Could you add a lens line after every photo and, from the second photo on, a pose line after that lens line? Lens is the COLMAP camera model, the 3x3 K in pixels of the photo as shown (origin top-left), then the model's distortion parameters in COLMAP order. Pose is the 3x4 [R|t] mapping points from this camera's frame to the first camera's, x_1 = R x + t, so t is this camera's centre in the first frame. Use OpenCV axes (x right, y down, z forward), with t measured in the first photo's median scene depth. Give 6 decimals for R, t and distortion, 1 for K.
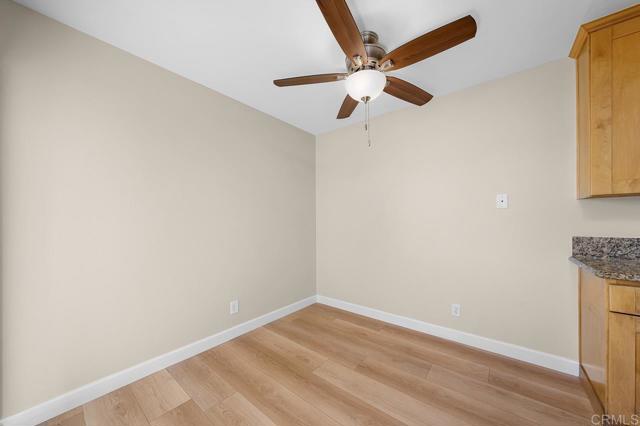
lens RADIAL K [[229.5, 0, 322.8], [0, 229.5, 223.2], [0, 0, 1]] dist [-0.000212, -0.000020]
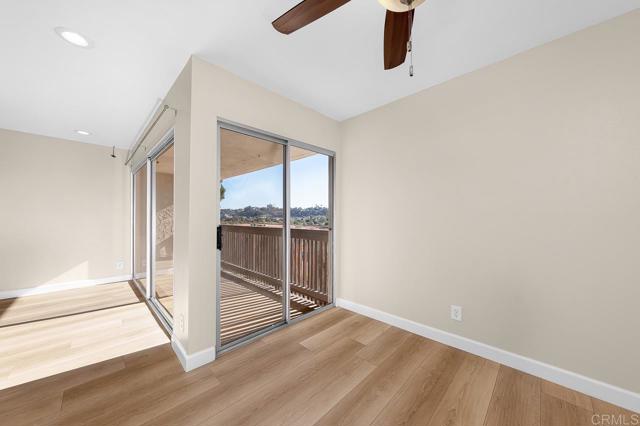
lens RADIAL K [[225.0, 0, 327.3], [0, 225.0, 216.6], [0, 0, 1]] dist [-0.000538, -0.000066]
pose [[-0.087395, 0.008268, -0.996139, 0.596688], [-0.002446, 0.999961, 0.008514, -0.008493], [0.996171, 0.003181, -0.087371, 0.686467]]
